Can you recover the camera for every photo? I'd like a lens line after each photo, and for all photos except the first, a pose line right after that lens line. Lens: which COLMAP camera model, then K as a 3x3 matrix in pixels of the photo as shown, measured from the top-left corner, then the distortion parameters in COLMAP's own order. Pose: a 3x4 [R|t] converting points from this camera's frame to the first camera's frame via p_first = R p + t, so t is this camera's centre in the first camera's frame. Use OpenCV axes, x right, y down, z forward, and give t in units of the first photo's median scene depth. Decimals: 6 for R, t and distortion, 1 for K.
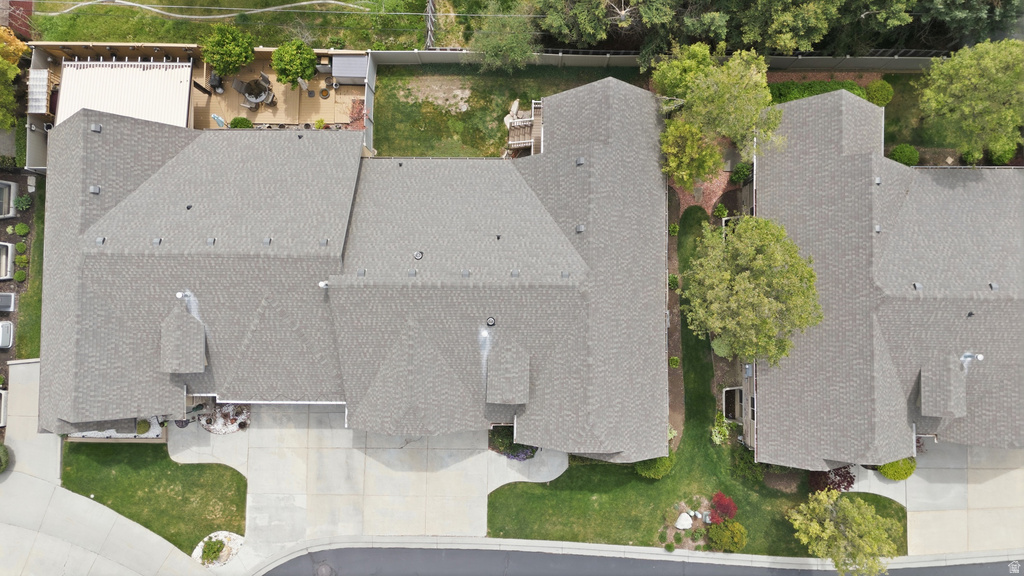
lens RADIAL K [[751.6, 0, 509.2], [0, 751.6, 289.7], [0, 0, 1]] dist [0.083019, -0.074493]
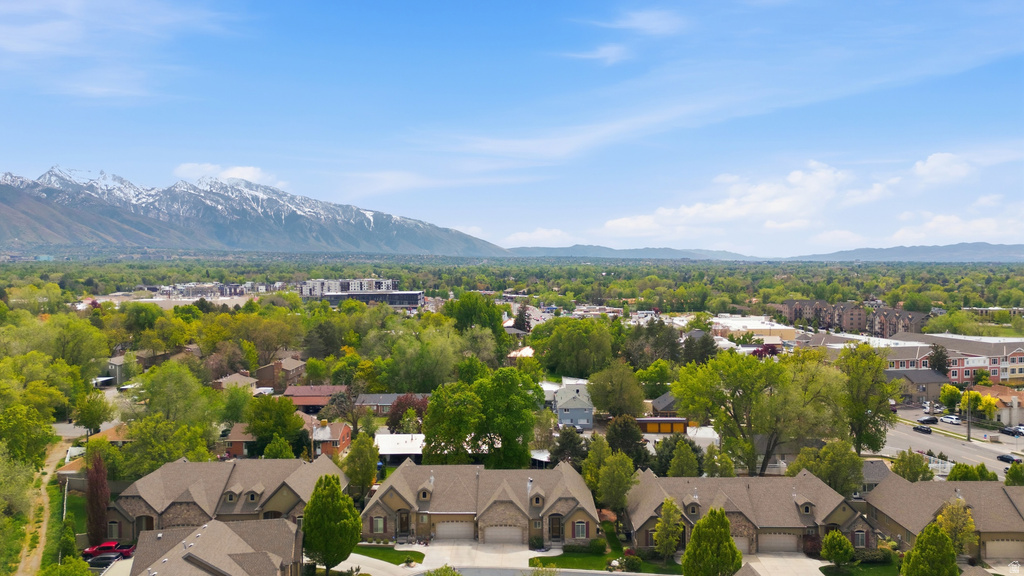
lens RADIAL K [[751.6, 0, 512.3], [0, 751.6, 292.4], [0, 0, 1]] dist [0.083019, -0.074493]
pose [[0.999805, 0.017569, -0.008995, -0.072134], [-0.010401, 0.081635, -0.996608, 2.499860], [-0.016775, 0.996507, 0.081801, 0.007780]]
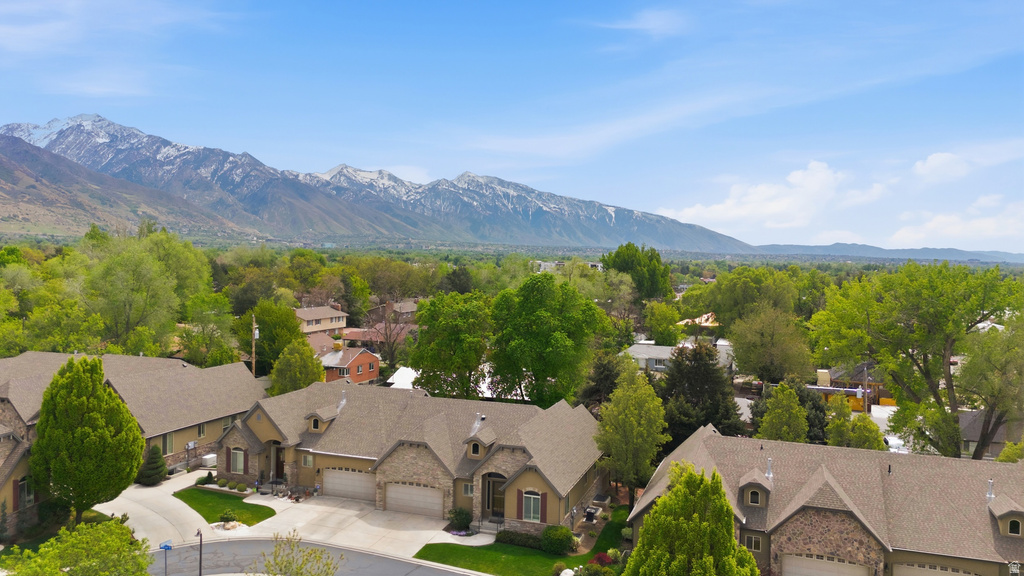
lens RADIAL K [[751.6, 0, 511.1], [0, 751.6, 290.6], [0, 0, 1]] dist [0.083019, -0.074493]
pose [[0.945494, 0.054896, -0.320979, 0.499659], [-0.324523, 0.077297, -0.942714, 1.412005], [-0.026940, 0.995496, 0.090899, 0.448490]]
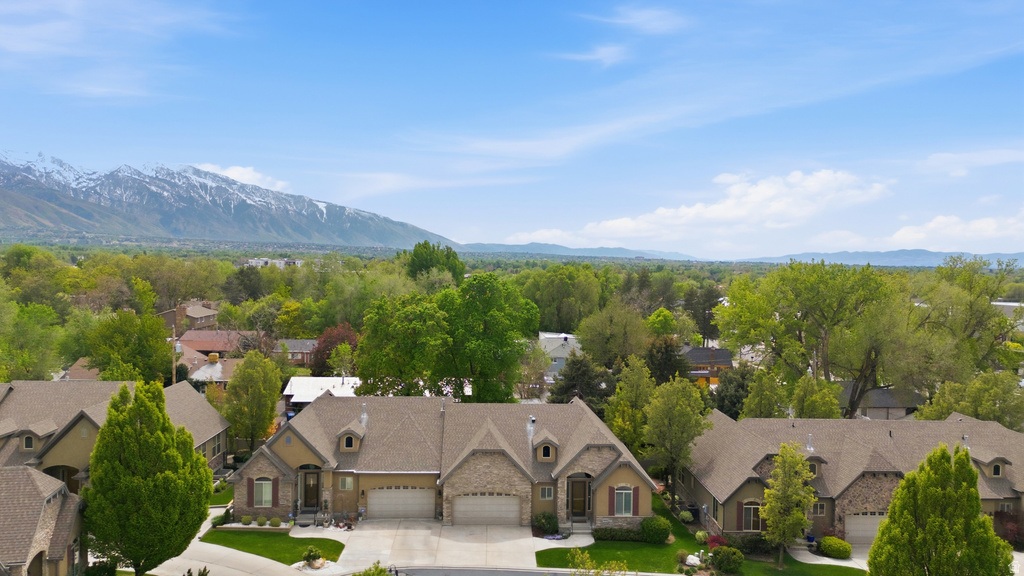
lens RADIAL K [[751.6, 0, 512.3], [0, 751.6, 289.7], [0, 0, 1]] dist [0.083019, -0.074493]
pose [[0.997936, 0.038226, 0.051596, -0.148807], [0.048313, 0.082328, -0.995434, 1.495649], [-0.042299, 0.995872, 0.080312, 0.463596]]
